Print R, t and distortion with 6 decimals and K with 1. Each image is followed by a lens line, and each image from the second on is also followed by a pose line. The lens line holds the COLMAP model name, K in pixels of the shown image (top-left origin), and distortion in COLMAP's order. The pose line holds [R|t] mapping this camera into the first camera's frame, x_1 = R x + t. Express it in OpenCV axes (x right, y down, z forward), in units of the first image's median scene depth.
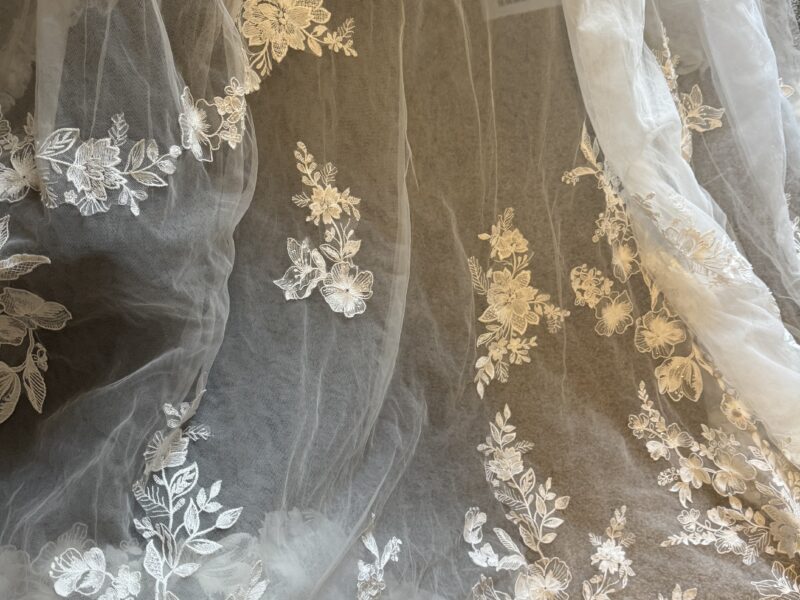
lens RADIAL K [[740.9, 0, 400.0], [0, 740.9, 300.0], [0, 0, 1]] dist [0.196292, -0.485080]
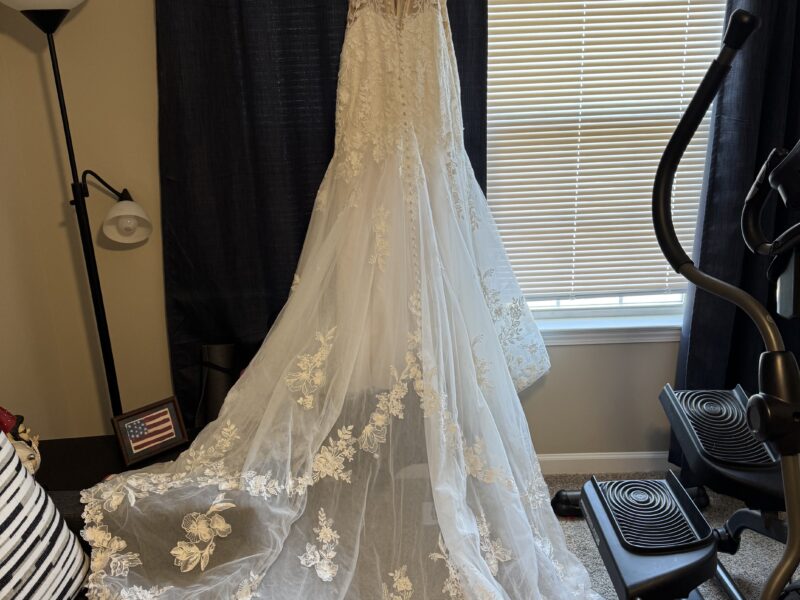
lens RADIAL K [[740.9, 0, 400.0], [0, 740.9, 300.0], [0, 0, 1]] dist [0.196292, -0.485080]
pose [[0.987136, 0.132778, -0.089064, 0.262700], [-0.155904, 0.675893, -0.720322, 1.108937], [-0.035445, 0.724941, 0.687899, -1.287145]]
